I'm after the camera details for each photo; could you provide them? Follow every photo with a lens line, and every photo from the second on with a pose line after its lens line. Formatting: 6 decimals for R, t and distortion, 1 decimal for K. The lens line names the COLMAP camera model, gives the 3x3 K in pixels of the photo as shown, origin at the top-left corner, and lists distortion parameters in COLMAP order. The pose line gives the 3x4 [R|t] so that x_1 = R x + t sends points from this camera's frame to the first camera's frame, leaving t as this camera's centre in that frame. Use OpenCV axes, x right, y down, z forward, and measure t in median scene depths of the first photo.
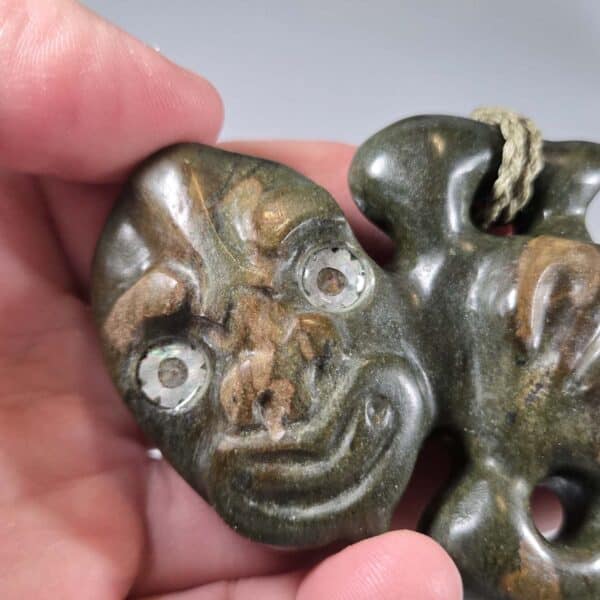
lens RADIAL K [[755.8, 0, 299.2], [0, 755.8, 298.5], [0, 0, 1]] dist [-0.052835, 0.000000]
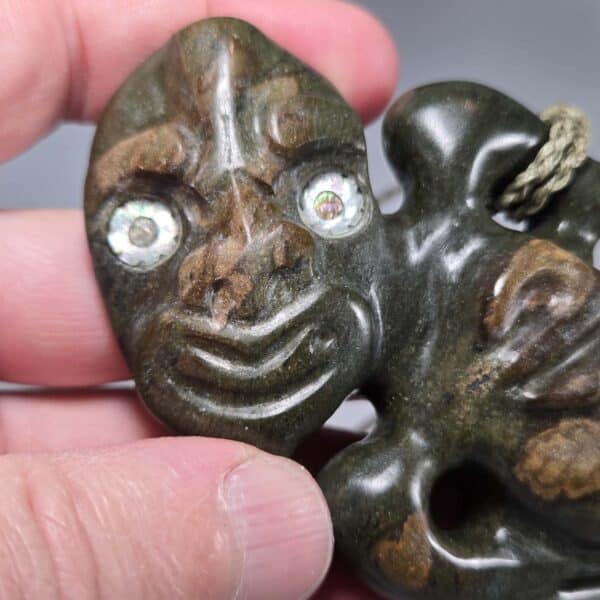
lens RADIAL K [[755.8, 0, 298.1], [0, 755.8, 296.3], [0, 0, 1]] dist [-0.052835, 0.000000]
pose [[0.930743, 0.365626, 0.005908, 0.046141], [-0.365567, 0.929959, 0.039216, 0.067959], [0.008844, -0.038659, 0.999213, 0.020826]]
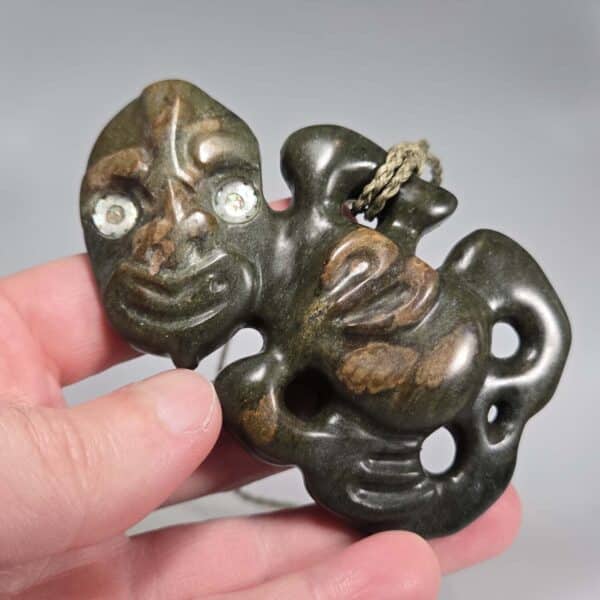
lens RADIAL K [[755.8, 0, 300.3], [0, 755.8, 299.2], [0, 0, 1]] dist [-0.052835, 0.000000]
pose [[0.911519, 0.405216, -0.070240, 0.375303], [-0.403984, 0.914221, 0.031569, 0.058351], [0.077008, -0.000400, 0.997030, -0.536810]]
